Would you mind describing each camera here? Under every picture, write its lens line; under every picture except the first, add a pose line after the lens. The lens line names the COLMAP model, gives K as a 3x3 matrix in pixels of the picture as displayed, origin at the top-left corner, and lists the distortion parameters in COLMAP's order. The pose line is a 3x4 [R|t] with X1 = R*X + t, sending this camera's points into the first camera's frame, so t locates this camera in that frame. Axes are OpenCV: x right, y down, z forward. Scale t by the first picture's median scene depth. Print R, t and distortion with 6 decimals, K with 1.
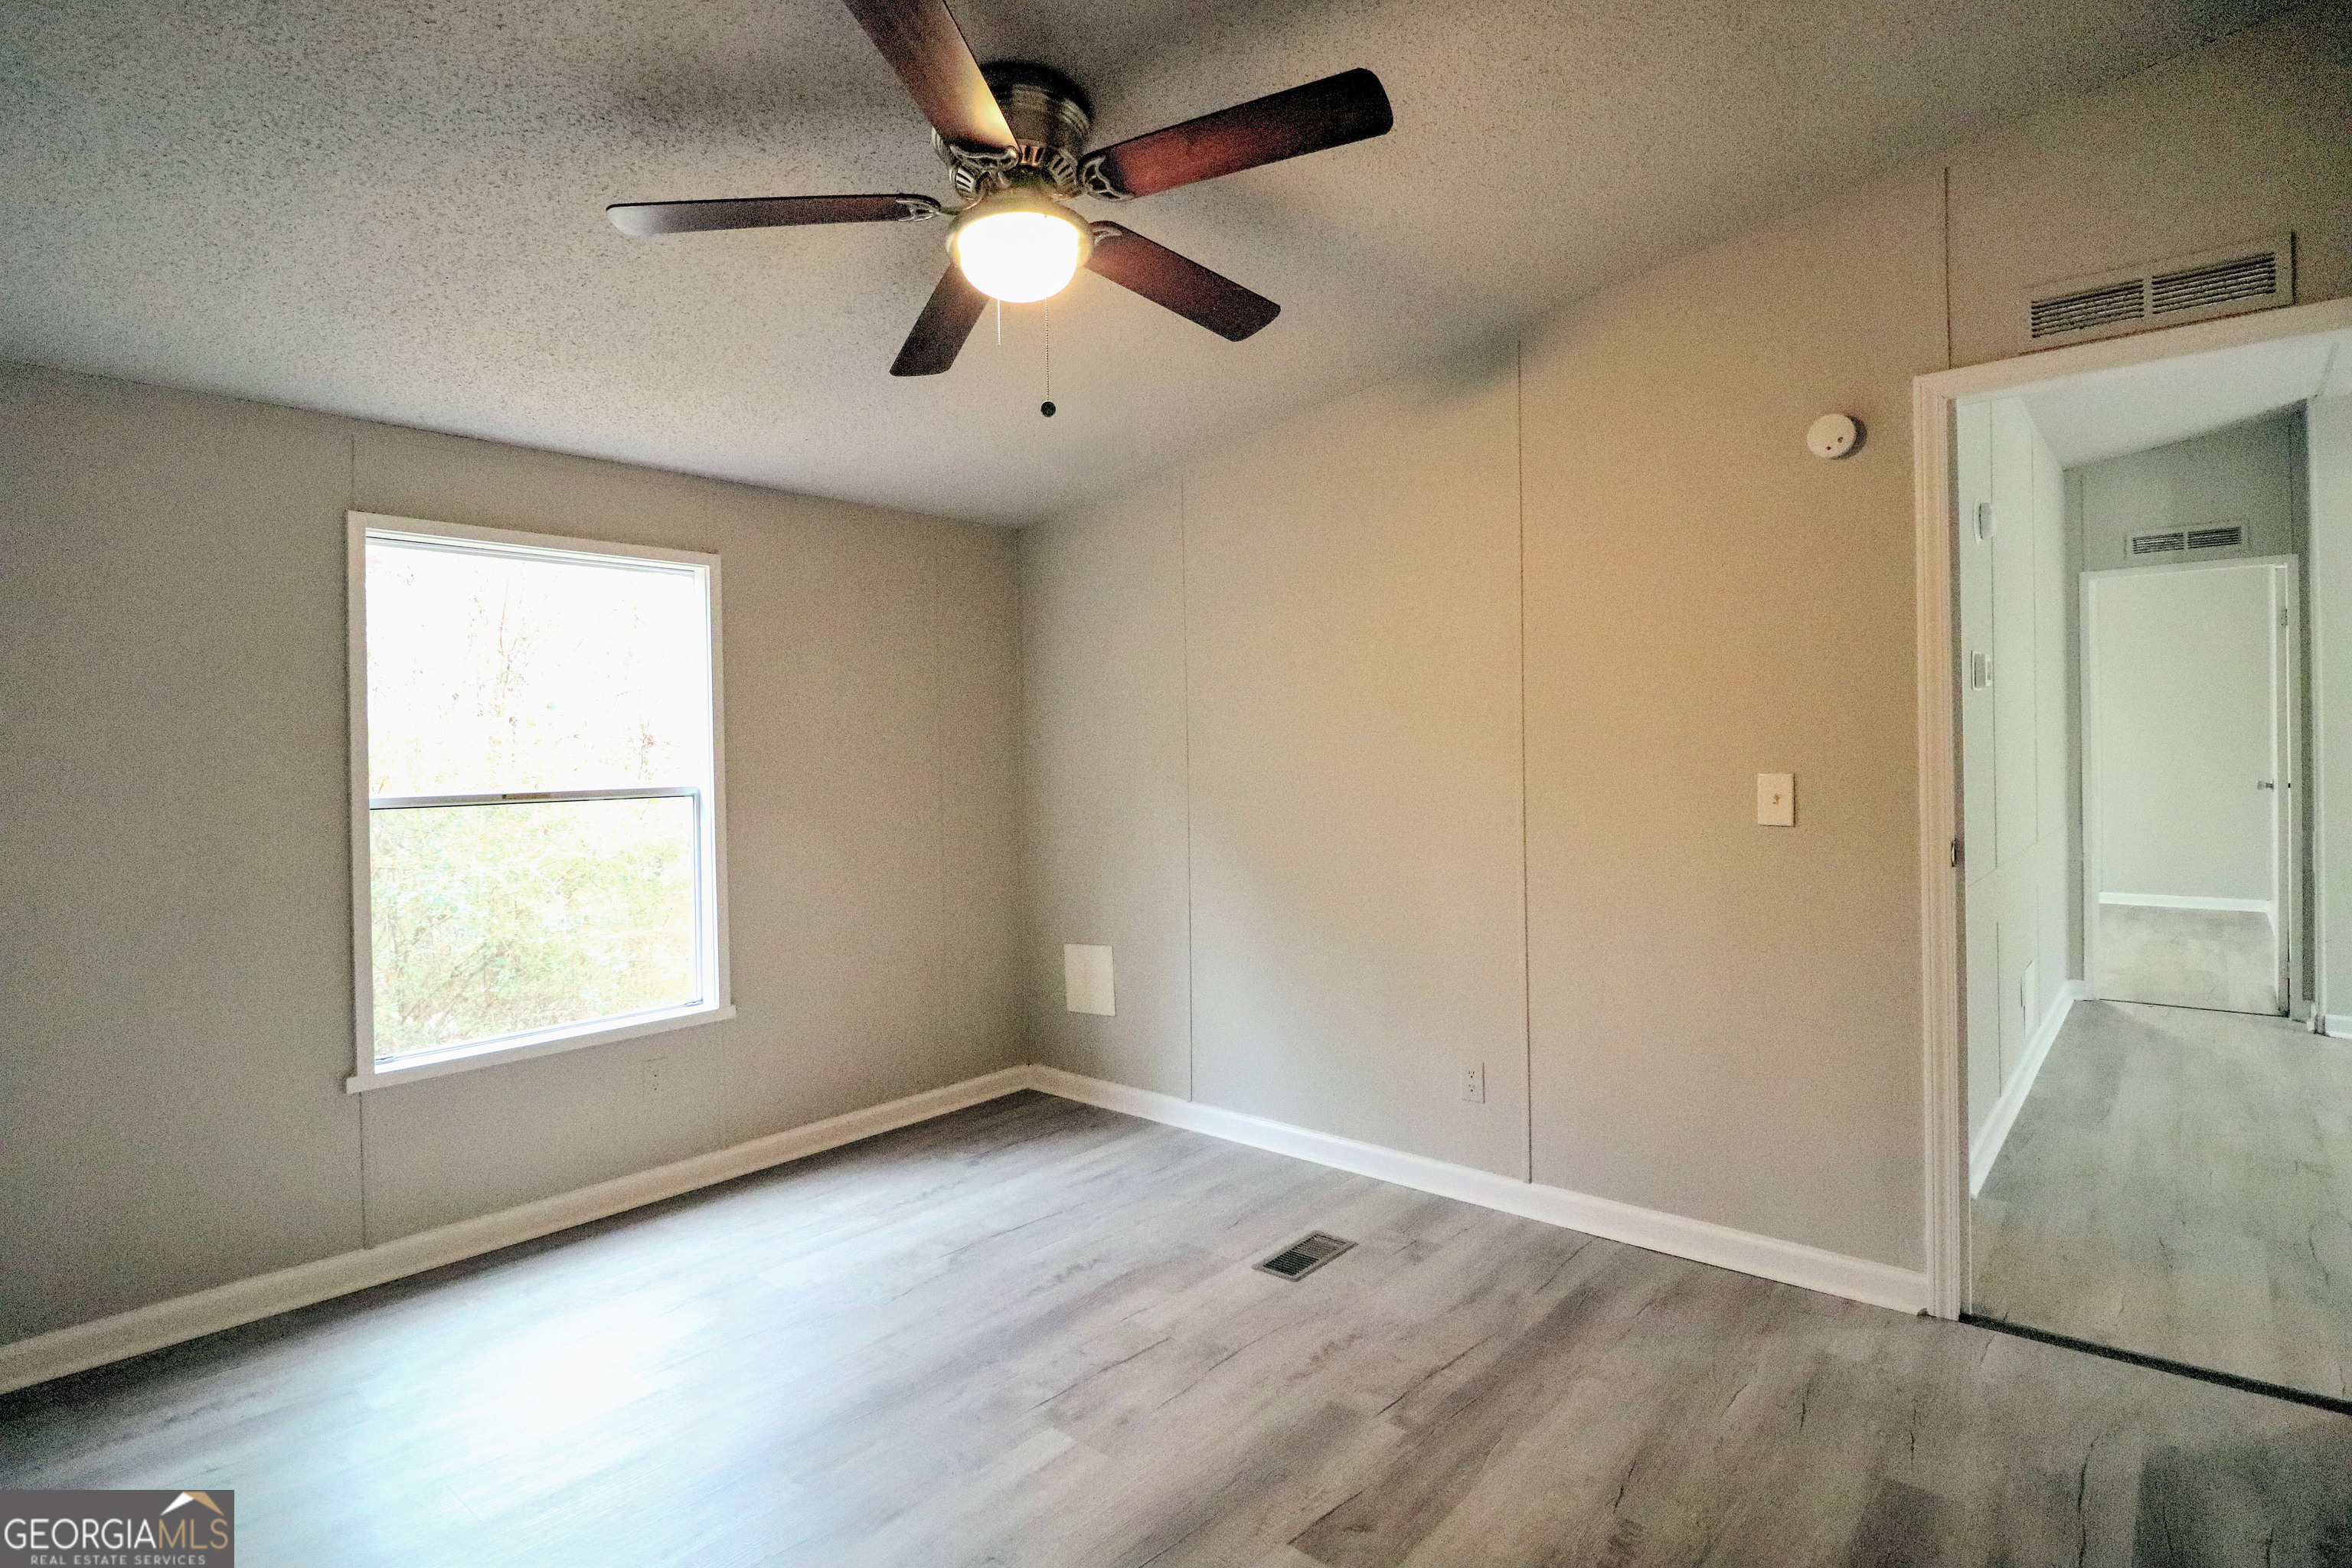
lens RADIAL K [[1190.0, 0, 1225.2], [0, 1190.0, 766.6], [0, 0, 1]] dist [-0.004888, -0.006608]
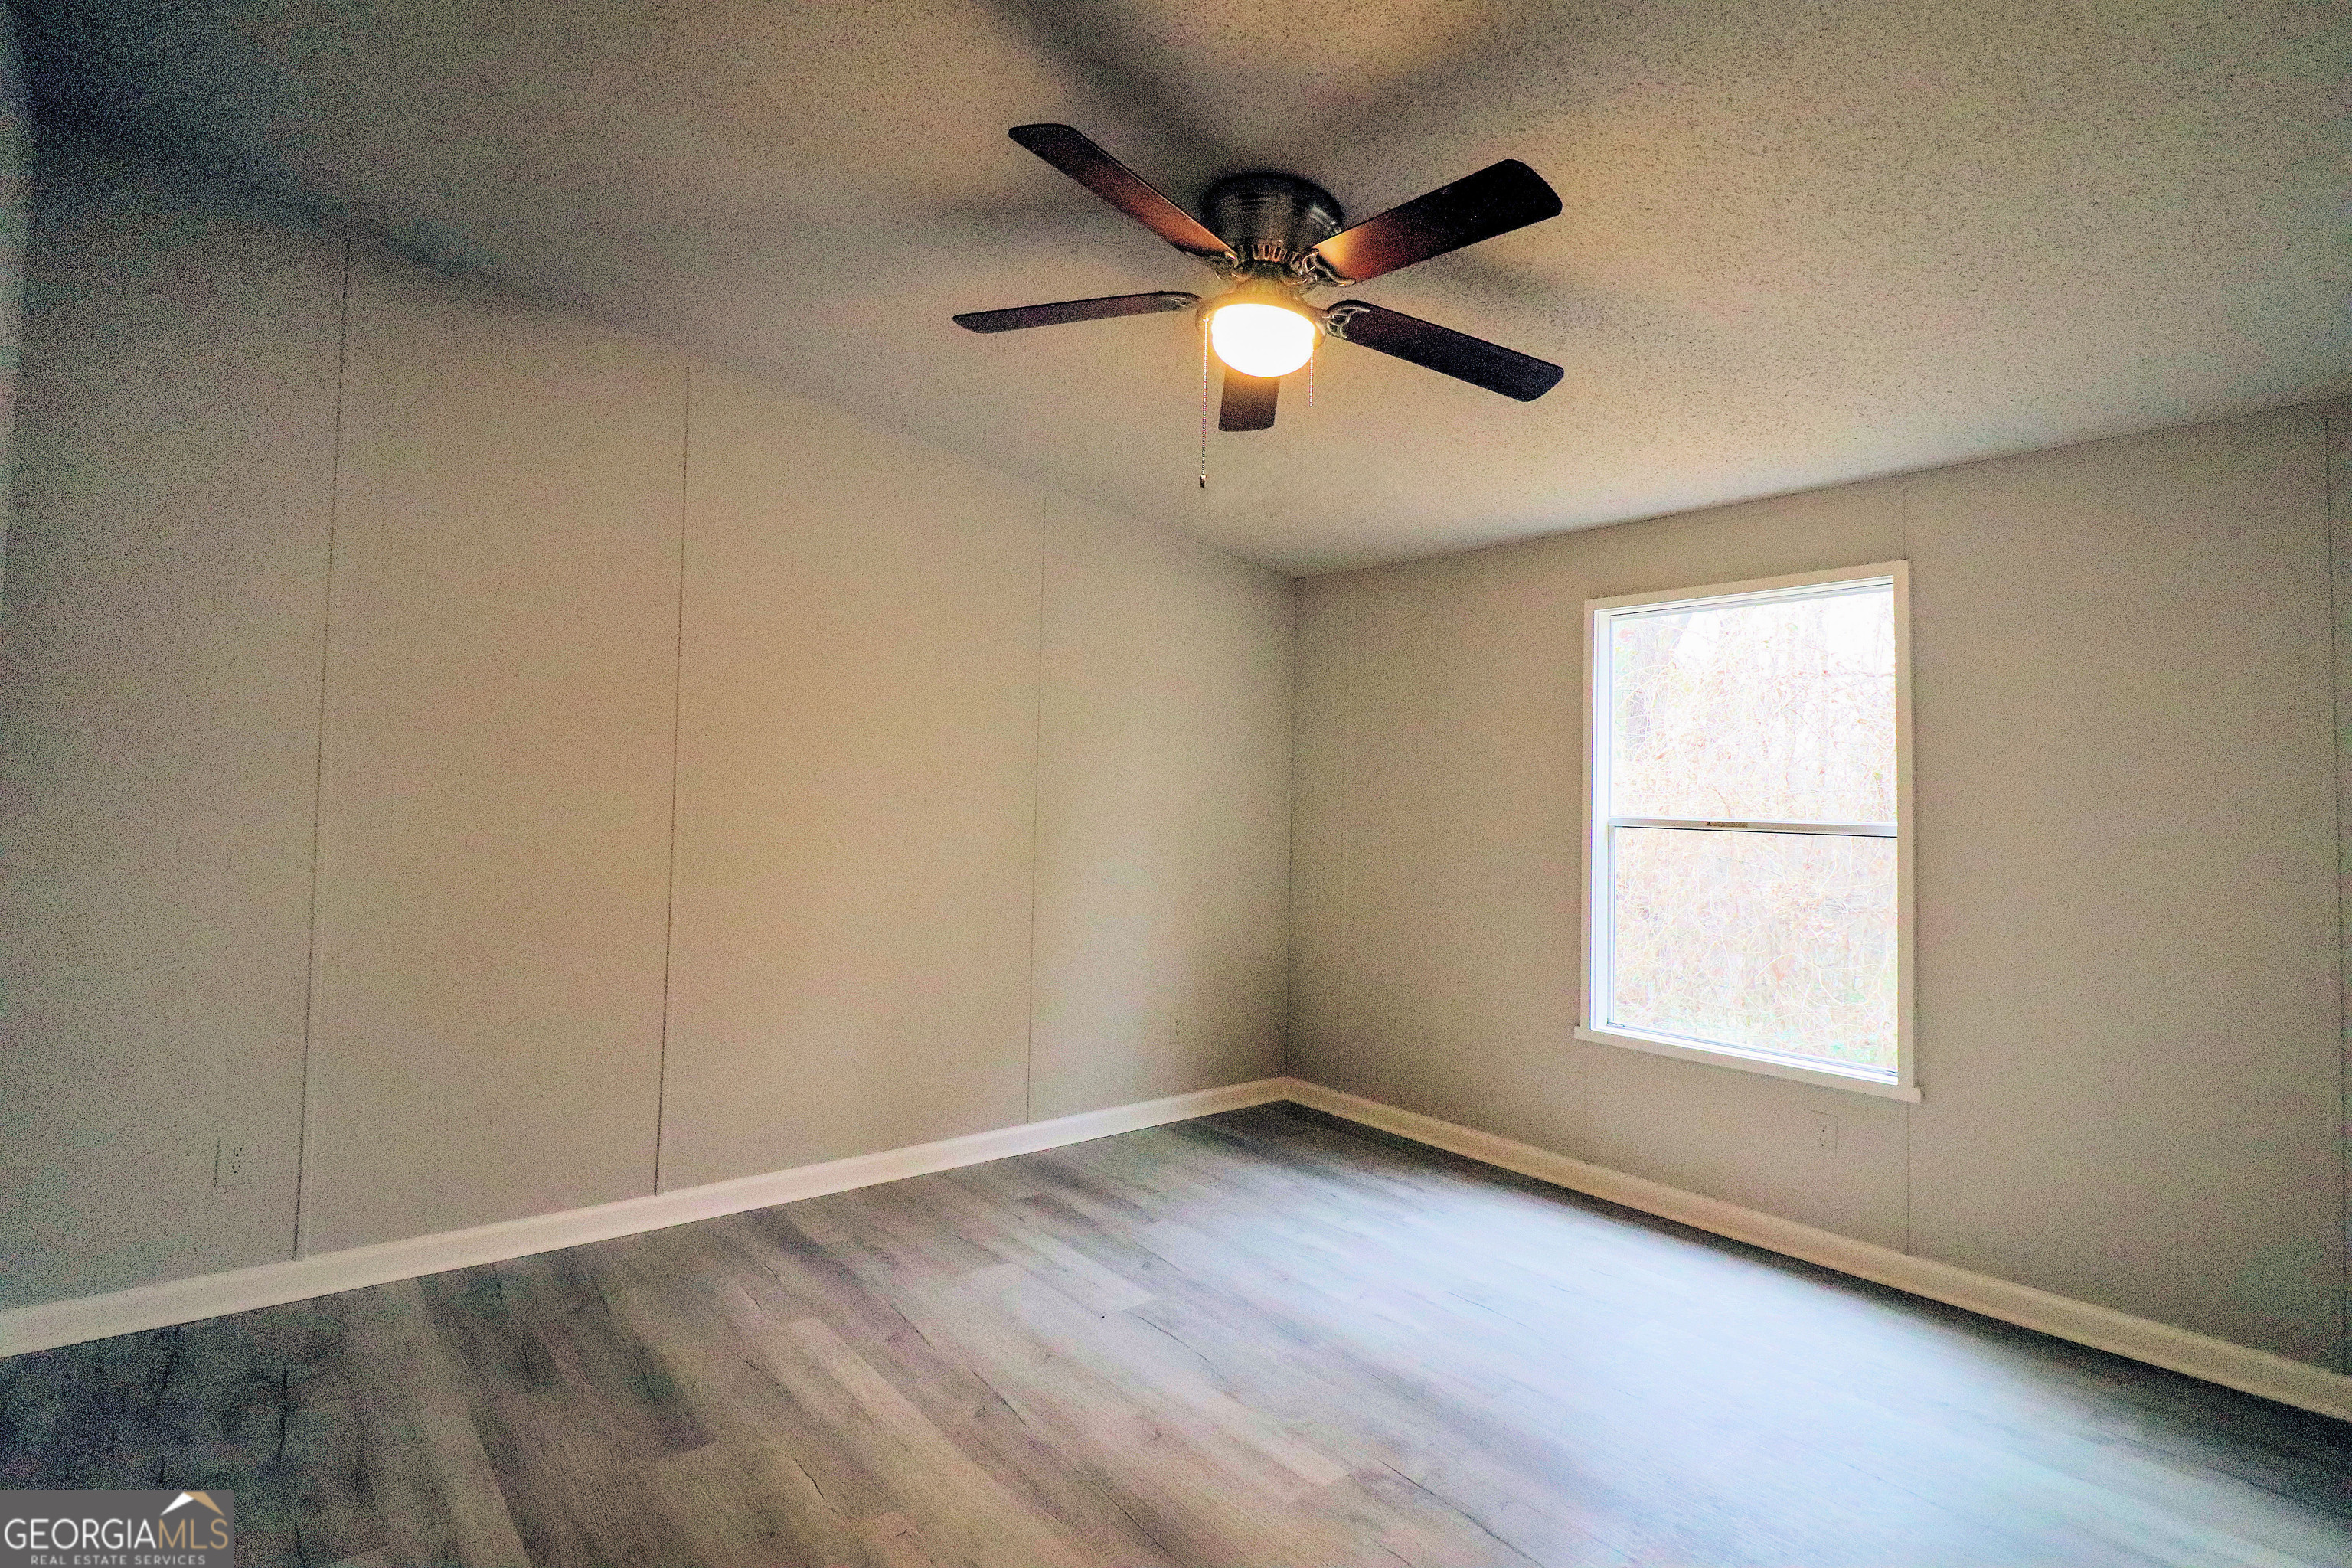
lens RADIAL K [[1190.0, 0, 1152.5], [0, 1190.0, 765.4], [0, 0, 1]] dist [-0.004888, -0.006608]
pose [[-0.209194, -0.002916, -0.977870, 0.663623], [-0.028208, 0.999597, 0.003054, -0.020417], [0.977467, 0.028223, -0.209192, 0.807399]]
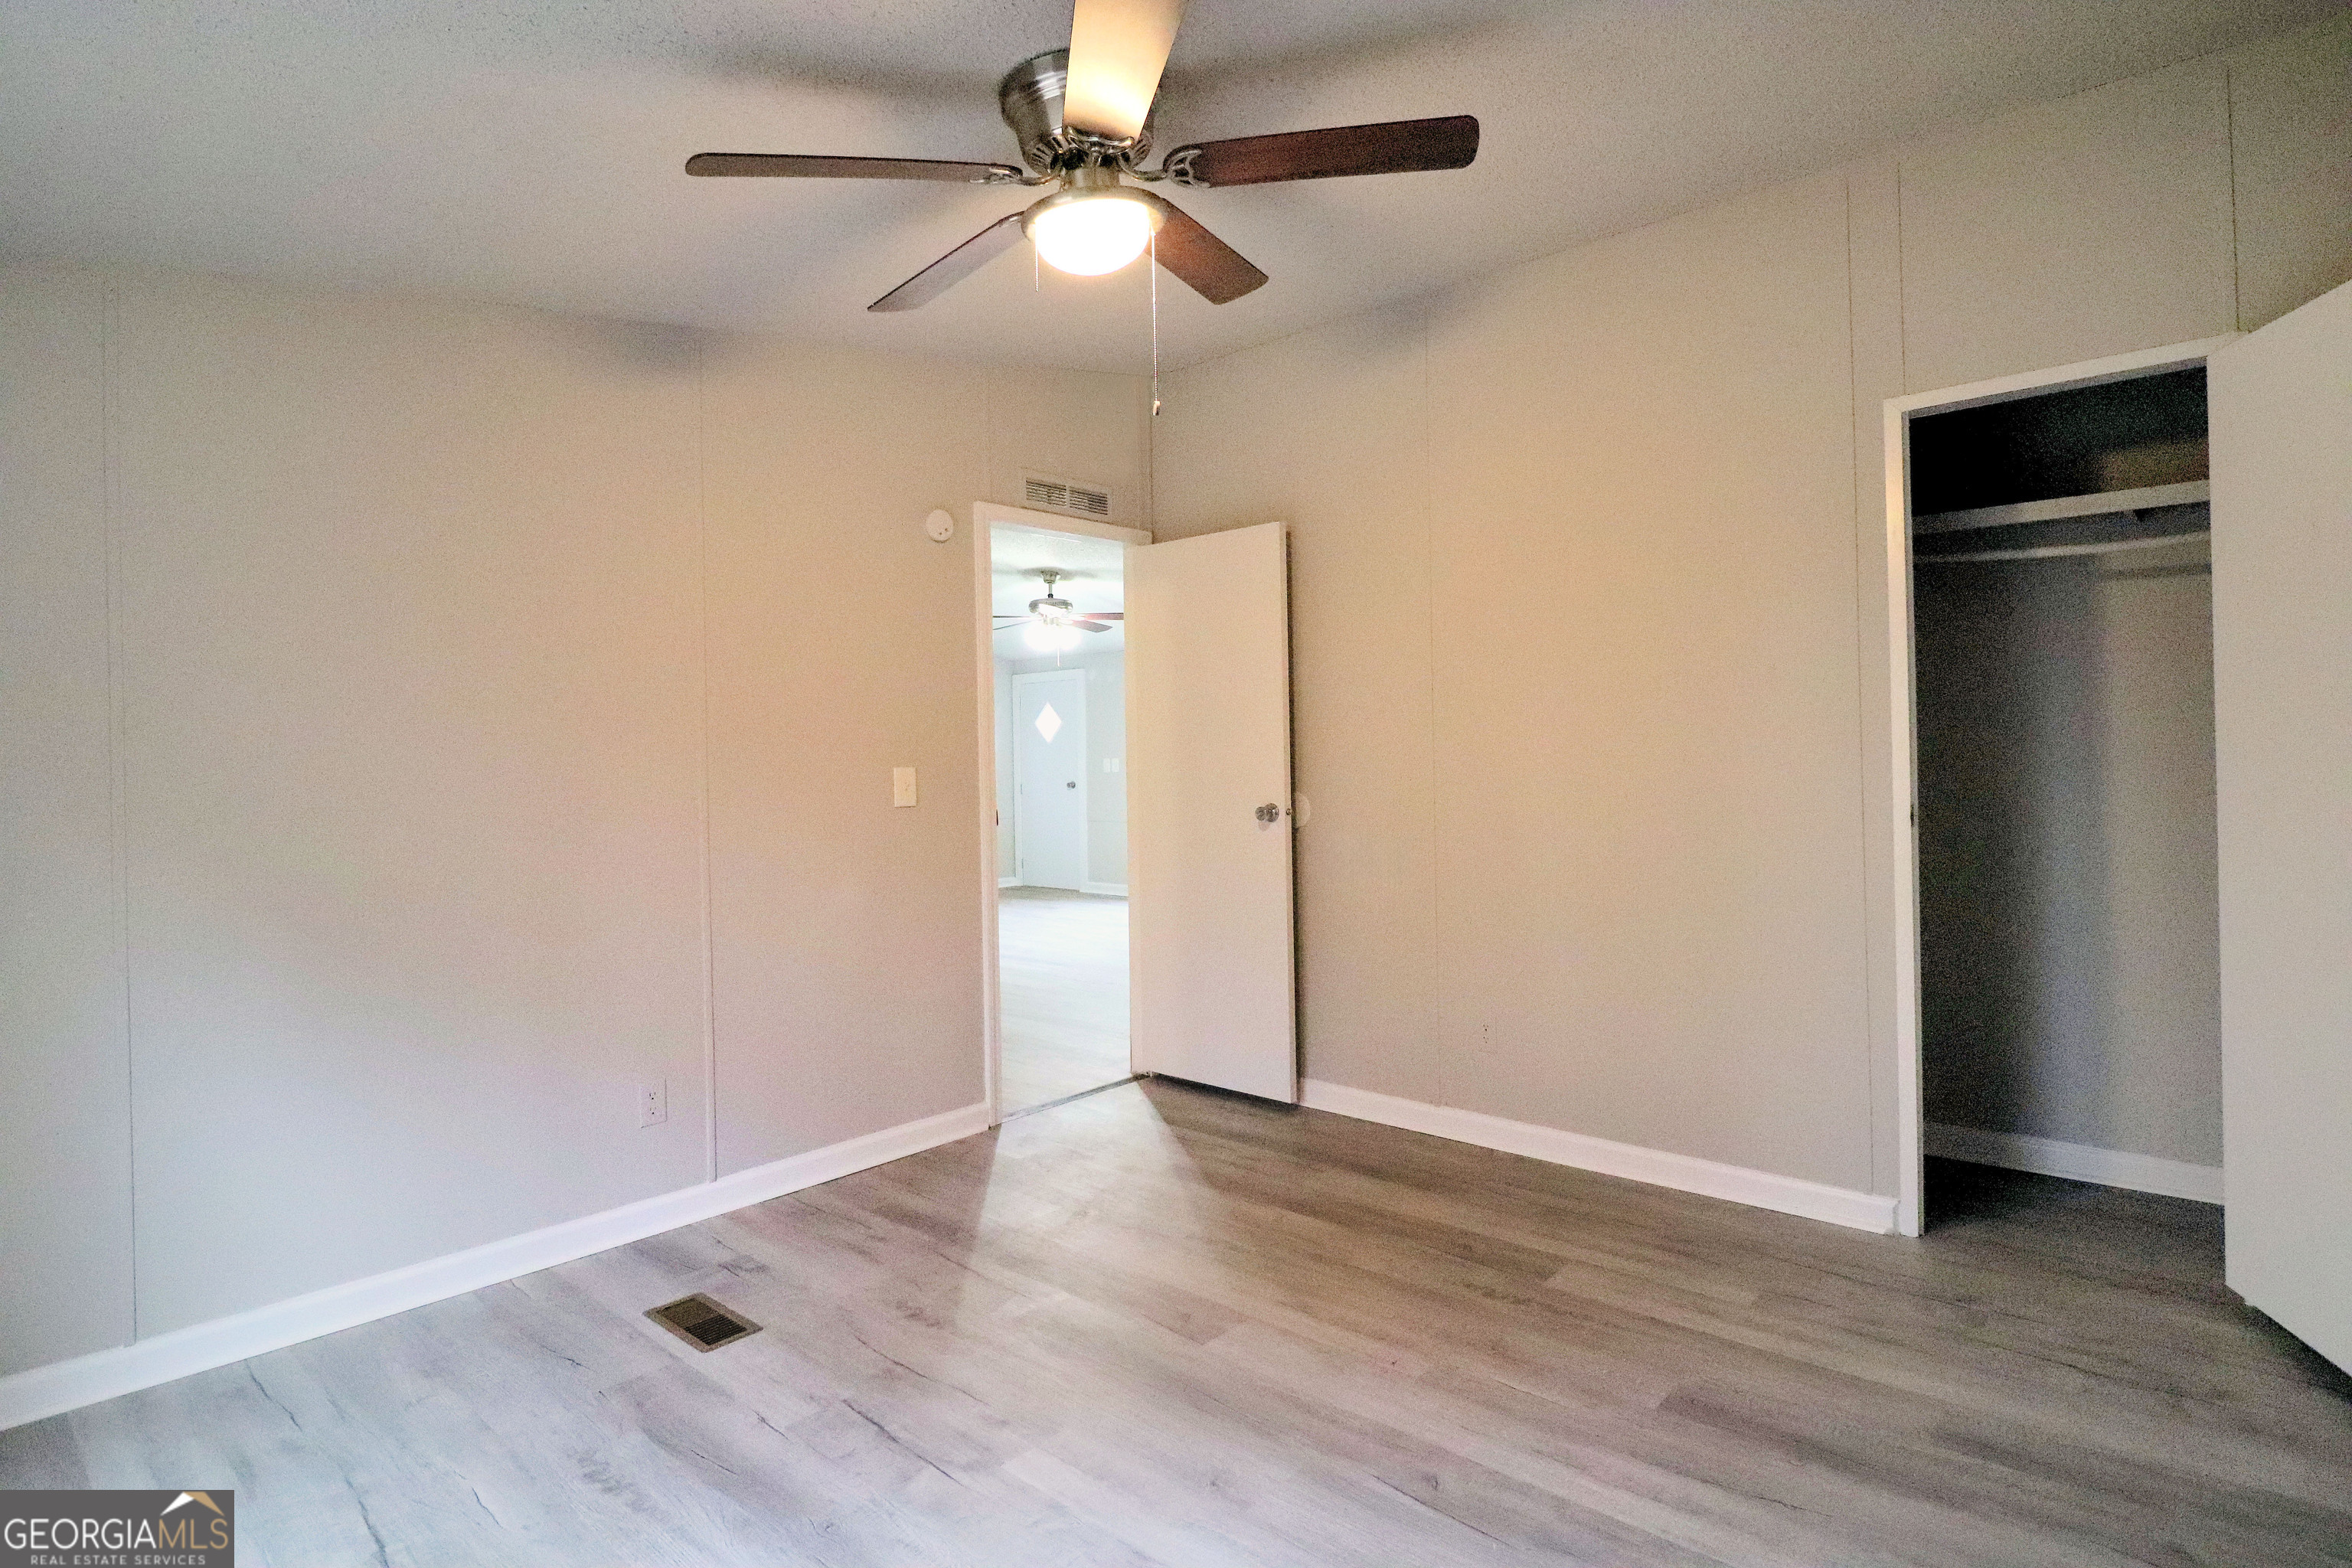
lens RADIAL K [[1190.0, 0, 1168.6], [0, 1190.0, 780.9], [0, 0, 1]] dist [-0.004888, -0.006608]
pose [[0.042141, -0.004118, 0.999103, -0.822180], [0.029825, 0.999551, 0.002862, 0.025102], [-0.998666, 0.029678, 0.042245, 0.640690]]
